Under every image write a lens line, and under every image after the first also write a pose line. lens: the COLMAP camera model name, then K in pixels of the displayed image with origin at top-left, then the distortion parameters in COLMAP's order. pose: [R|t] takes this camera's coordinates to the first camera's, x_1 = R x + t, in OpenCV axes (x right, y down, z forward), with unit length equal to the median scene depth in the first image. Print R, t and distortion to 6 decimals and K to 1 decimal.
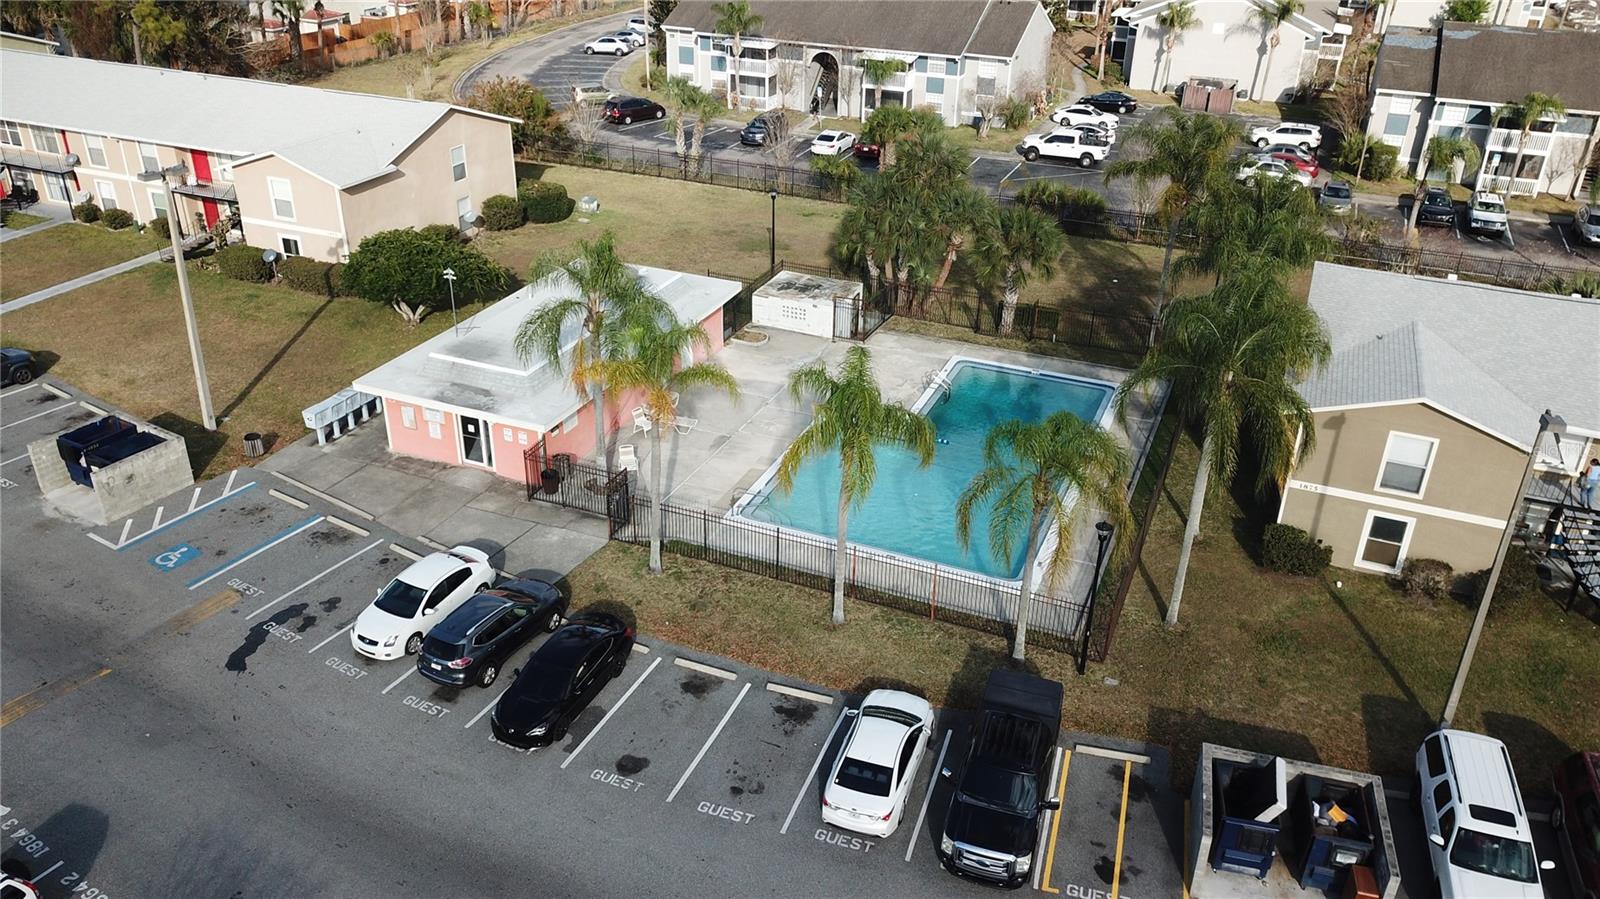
lens RADIAL K [[1225.9, 0, 800.0], [0, 1225.9, 449.5], [0, 0, 1]] dist [0.108537, -0.328476]
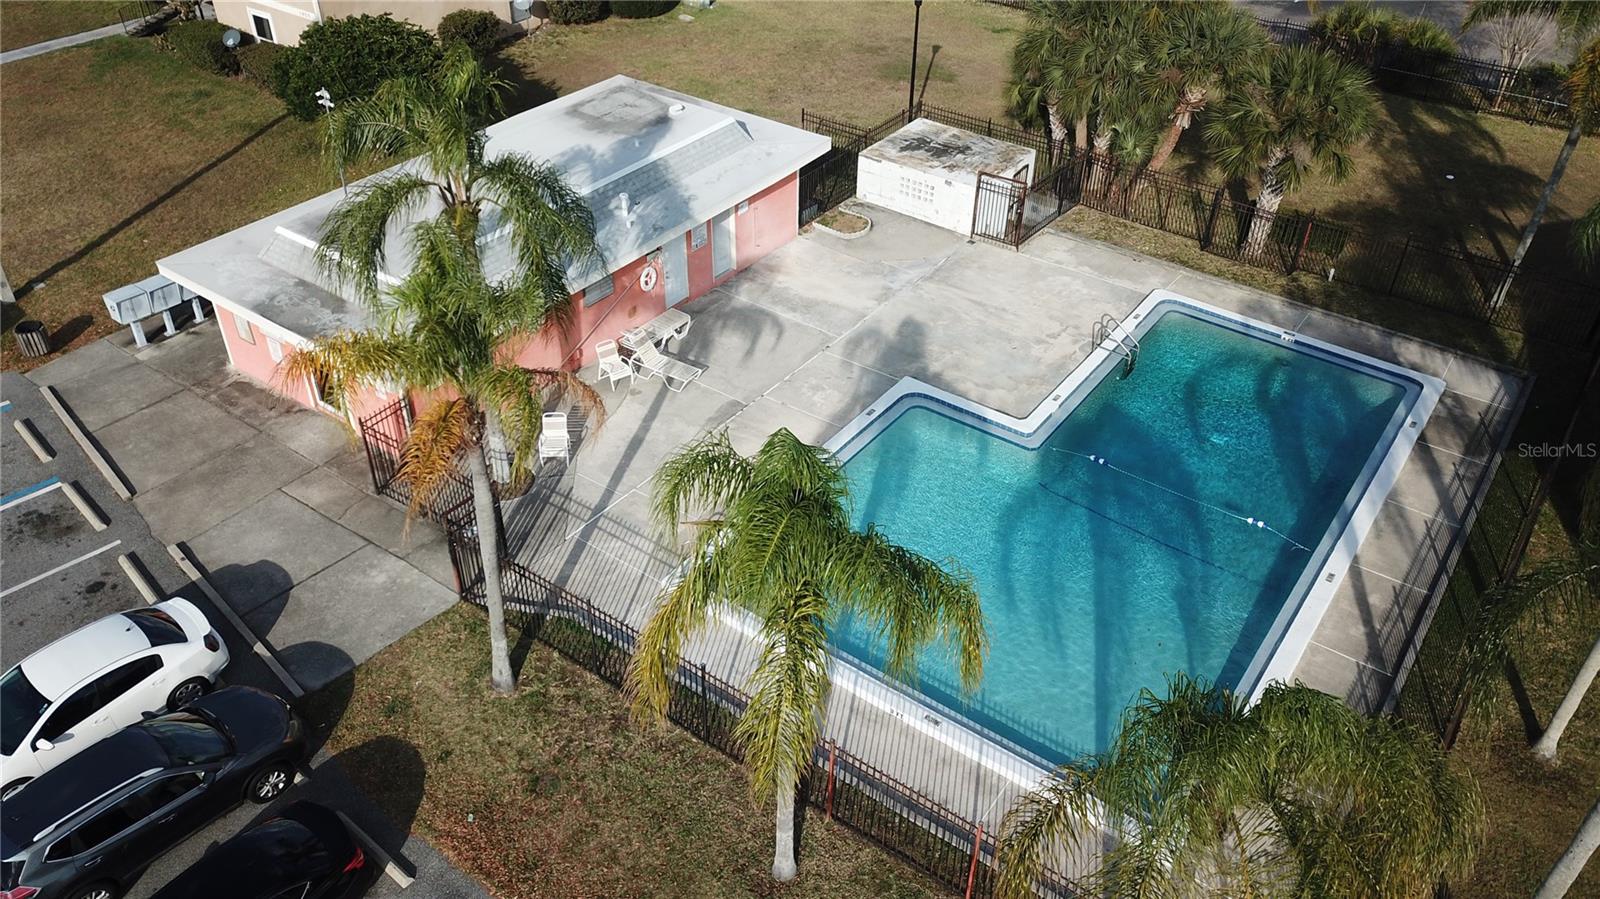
lens RADIAL K [[1238.5, 0, 800.0], [0, 1238.5, 449.5], [0, 0, 1]] dist [0.000319, 0.007938]
pose [[0.975427, 0.132607, -0.175947, 0.068072], [-0.104188, 0.981282, 0.161961, -0.076625], [0.194130, -0.139649, 0.970985, 0.337000]]
